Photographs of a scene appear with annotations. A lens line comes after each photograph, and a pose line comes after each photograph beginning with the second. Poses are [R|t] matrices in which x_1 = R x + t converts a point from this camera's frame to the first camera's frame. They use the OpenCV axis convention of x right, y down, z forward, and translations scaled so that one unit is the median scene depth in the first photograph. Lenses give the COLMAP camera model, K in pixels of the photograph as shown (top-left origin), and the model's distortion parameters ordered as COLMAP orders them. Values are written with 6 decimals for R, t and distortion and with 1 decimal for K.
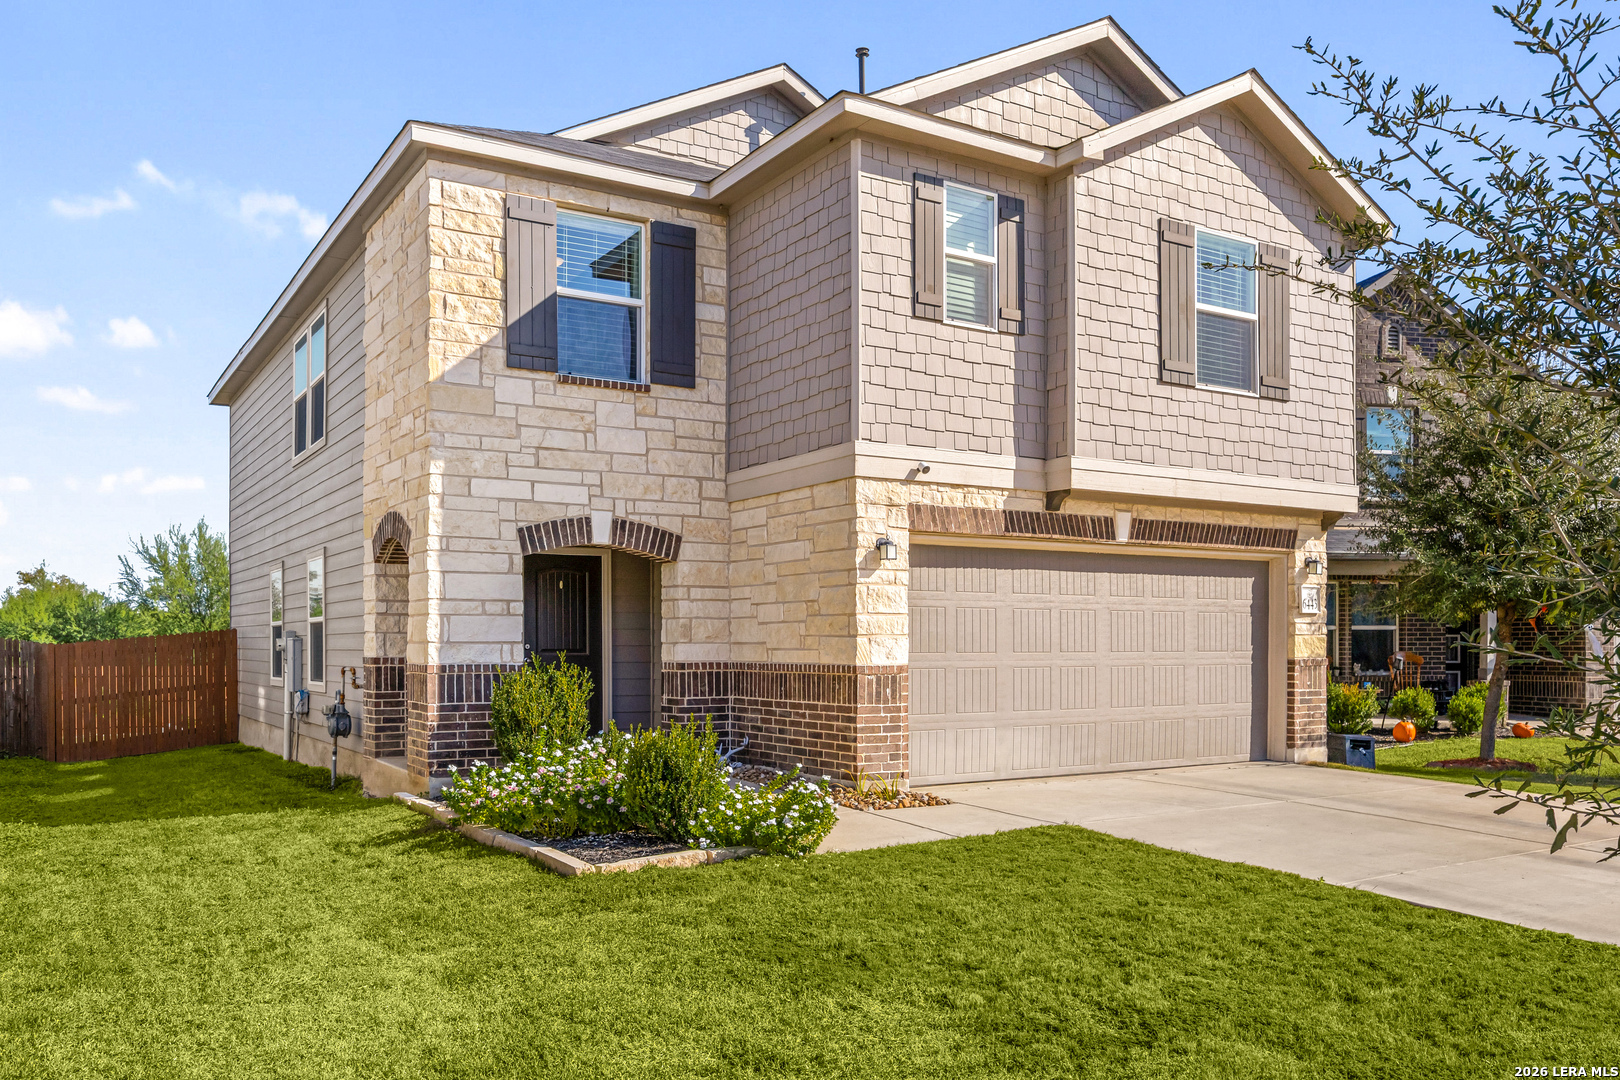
lens RADIAL K [[1275.1, 0, 811.4], [0, 1275.1, 654.7], [0, 0, 1]] dist [-0.000183, -0.000768]
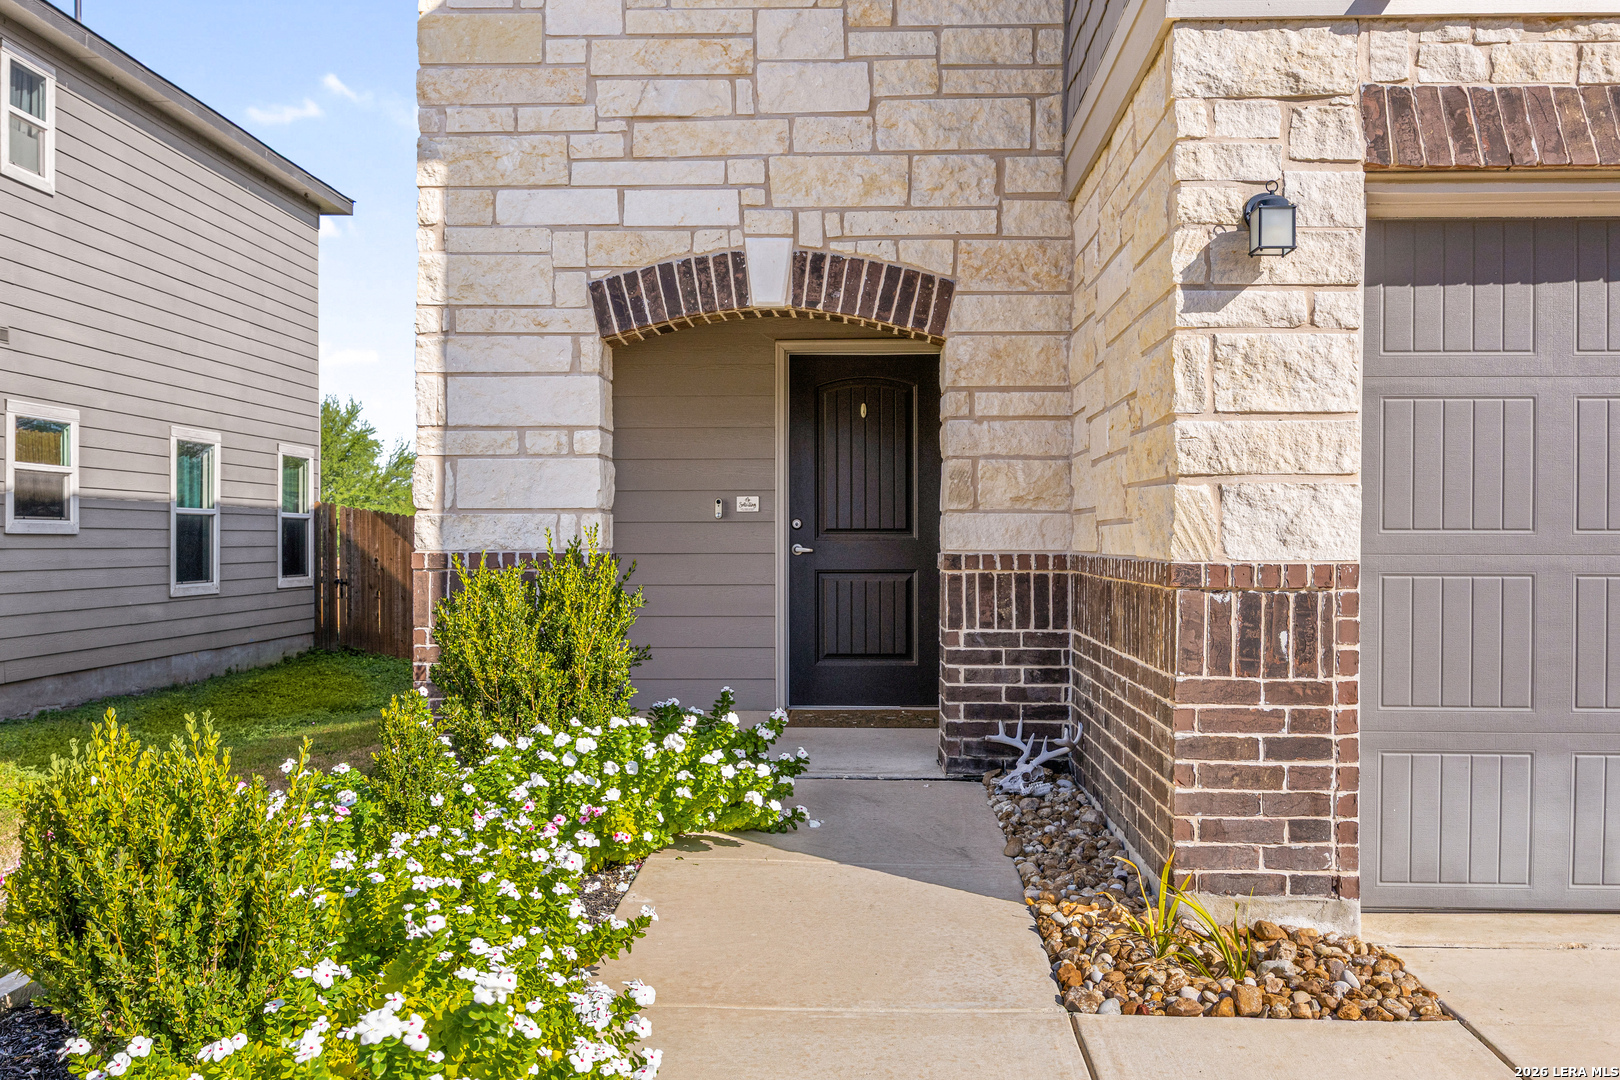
lens RADIAL K [[1462.7, 0, 815.0], [0, 1462.7, 556.8], [0, 0, 1]] dist [-0.004846, 0.009697]
pose [[0.826535, 0.009661, -0.562802, 0.166625], [-0.007335, 0.999953, 0.006393, 0.004530], [0.562837, -0.001156, 0.826567, 0.565688]]
